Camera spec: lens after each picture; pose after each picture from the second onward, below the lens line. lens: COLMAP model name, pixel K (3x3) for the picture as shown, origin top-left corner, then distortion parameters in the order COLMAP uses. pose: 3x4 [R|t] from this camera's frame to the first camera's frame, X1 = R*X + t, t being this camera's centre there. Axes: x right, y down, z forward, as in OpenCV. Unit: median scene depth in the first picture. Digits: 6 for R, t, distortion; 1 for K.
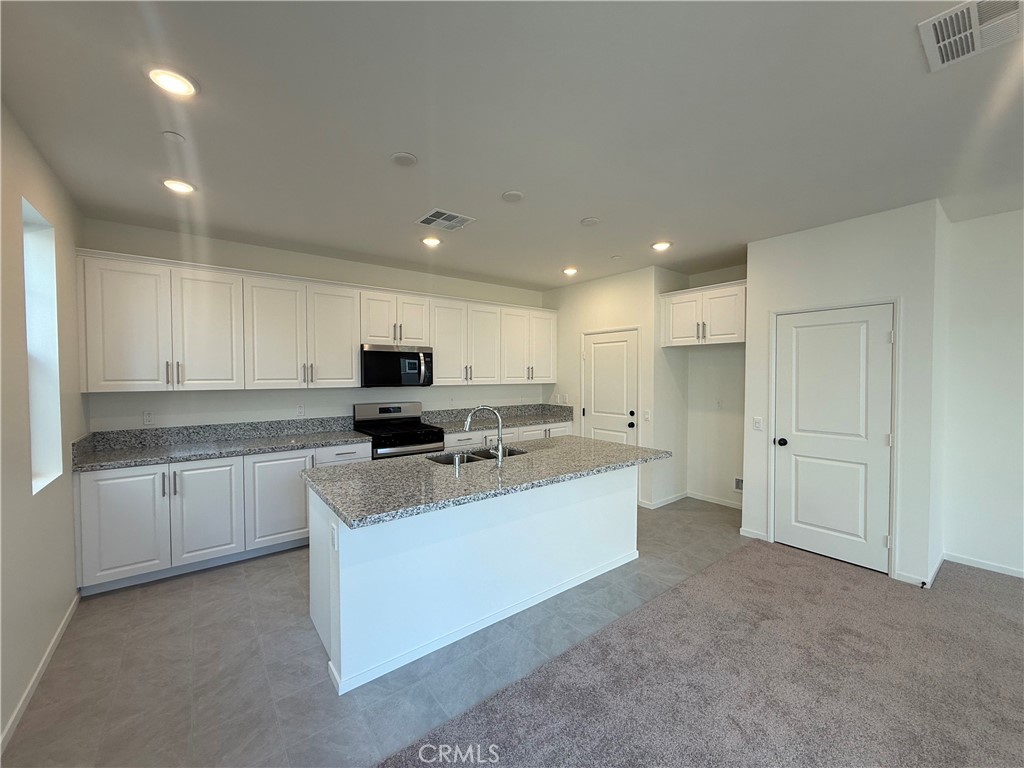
lens RADIAL K [[407.4, 0, 513.2], [0, 407.4, 383.8], [0, 0, 1]] dist [0.002739, -0.000570]
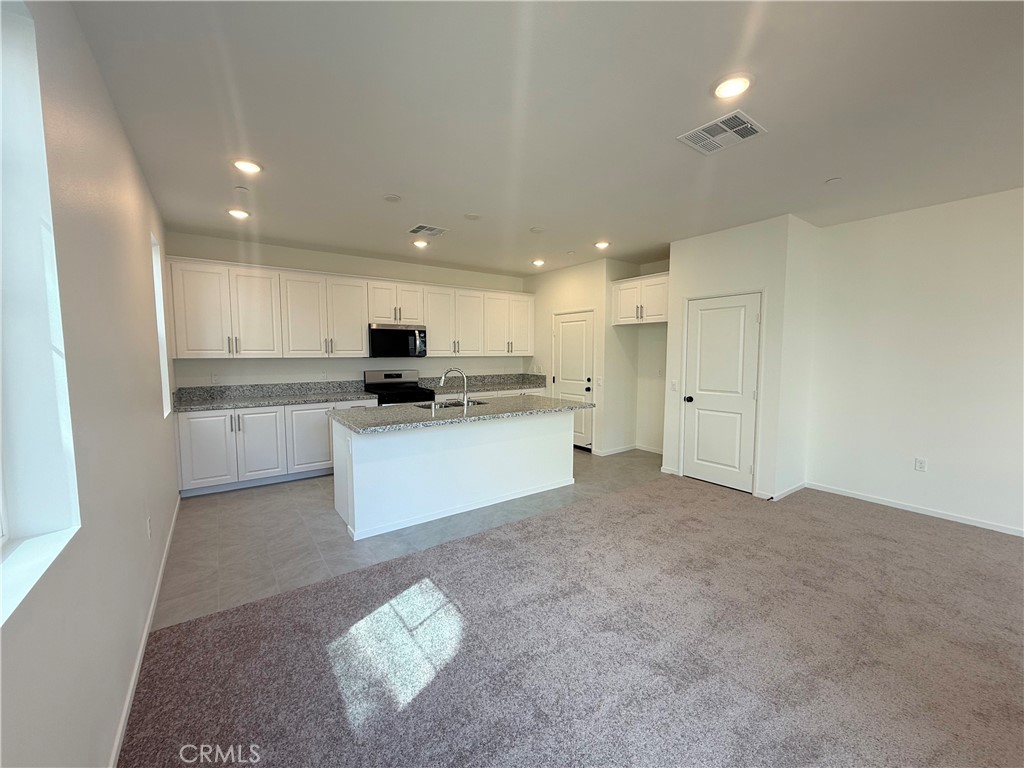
lens RADIAL K [[407.4, 0, 513.8], [0, 407.4, 383.8], [0, 0, 1]] dist [0.002739, -0.000570]
pose [[0.999404, 0.003735, -0.034316, 0.163999], [-0.001867, 0.998523, 0.054296, 0.027645], [0.034468, -0.054199, 0.997935, -0.353249]]
